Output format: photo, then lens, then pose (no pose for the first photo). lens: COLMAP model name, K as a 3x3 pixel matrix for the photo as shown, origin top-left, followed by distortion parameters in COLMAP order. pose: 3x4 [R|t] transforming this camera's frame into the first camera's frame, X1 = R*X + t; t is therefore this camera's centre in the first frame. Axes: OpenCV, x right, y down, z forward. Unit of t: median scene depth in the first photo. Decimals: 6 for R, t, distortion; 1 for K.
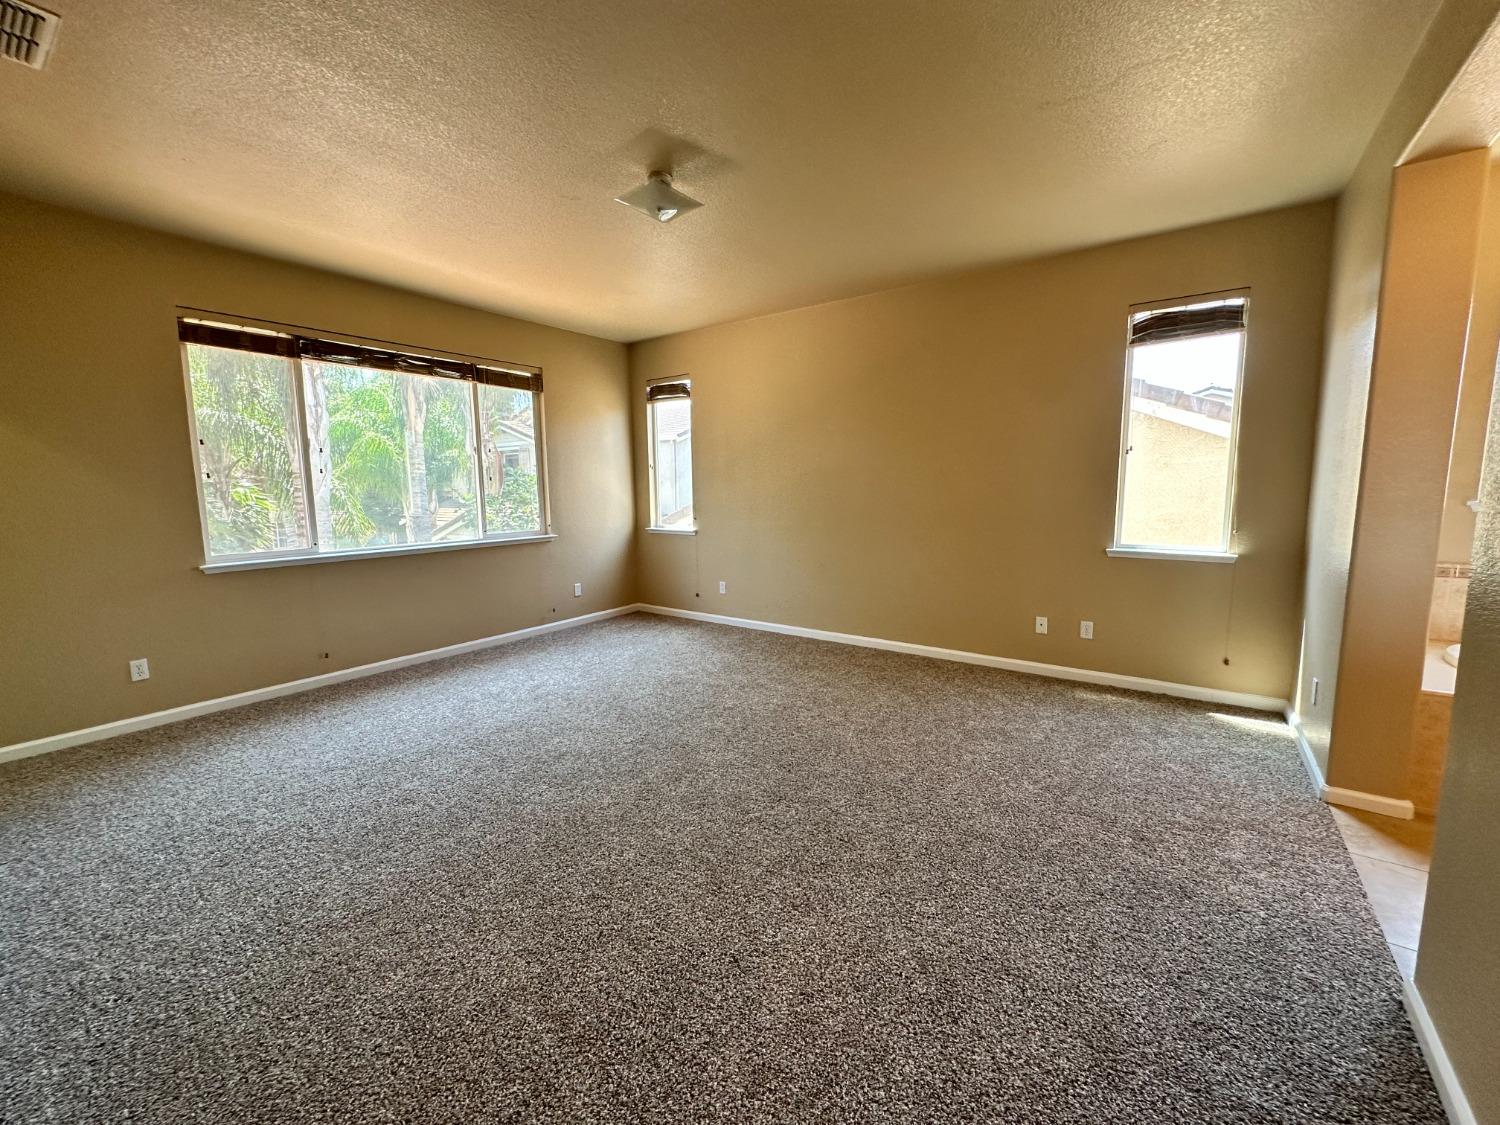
lens RADIAL K [[600.3, 0, 750.1], [0, 600.3, 559.1], [0, 0, 1]] dist [-0.002120, 0.000421]
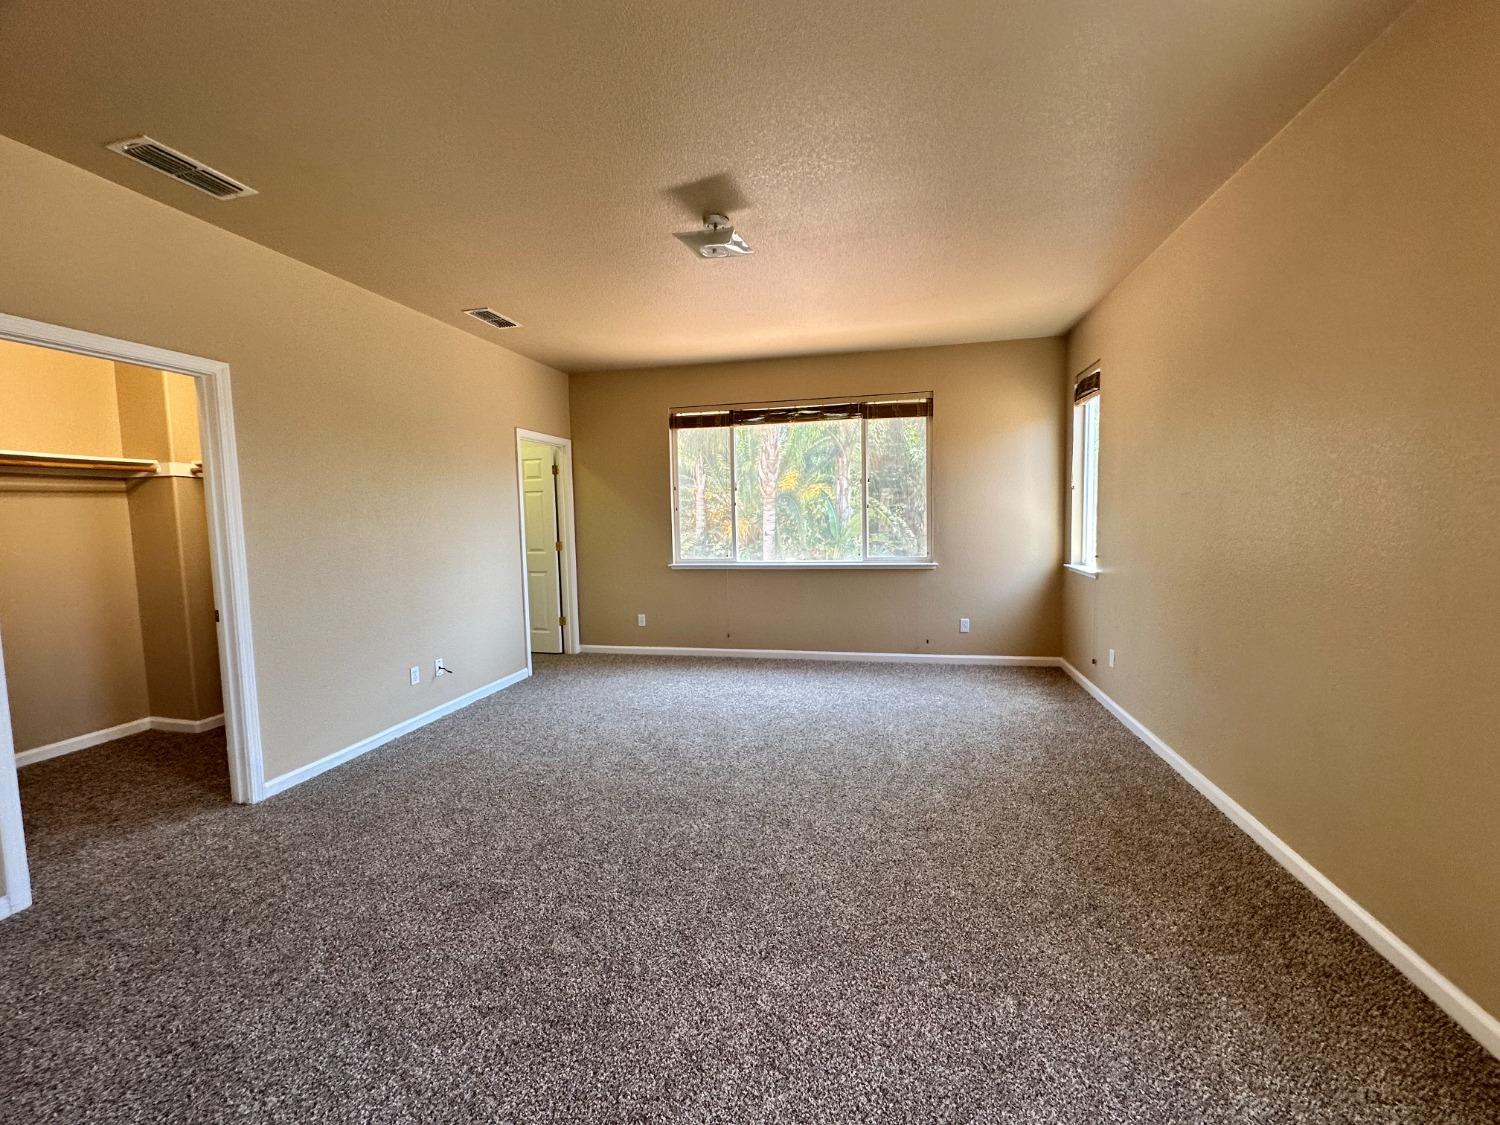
lens RADIAL K [[600.3, 0, 750.1], [0, 600.3, 559.1], [0, 0, 1]] dist [-0.002120, 0.000421]
pose [[0.396651, 0.073228, -0.915044, 0.493429], [-0.096006, 0.994656, 0.037983, -0.063170], [0.912935, 0.072784, 0.401561, 0.399717]]
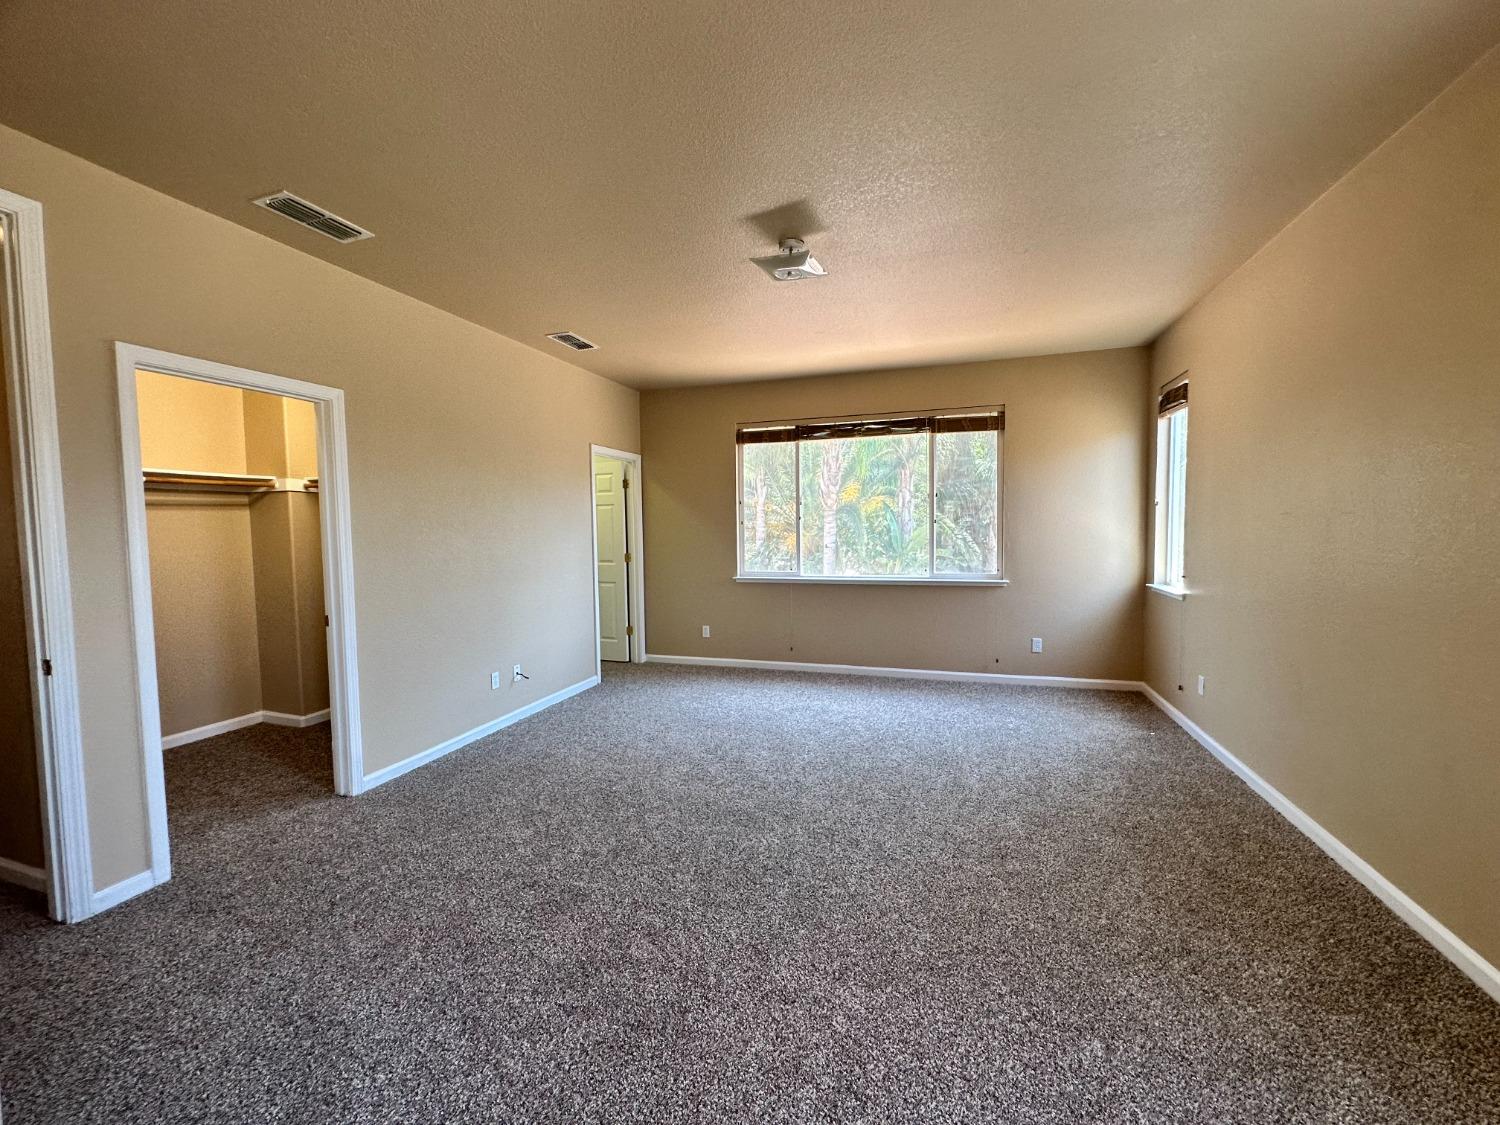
lens RADIAL K [[600.3, 0, 750.1], [0, 600.3, 559.1], [0, 0, 1]] dist [-0.002120, 0.000421]
pose [[0.307882, 0.061857, -0.949411, 0.494944], [-0.106044, 0.993898, 0.030366, -0.068455], [0.945496, 0.091330, 0.312563, 0.382267]]
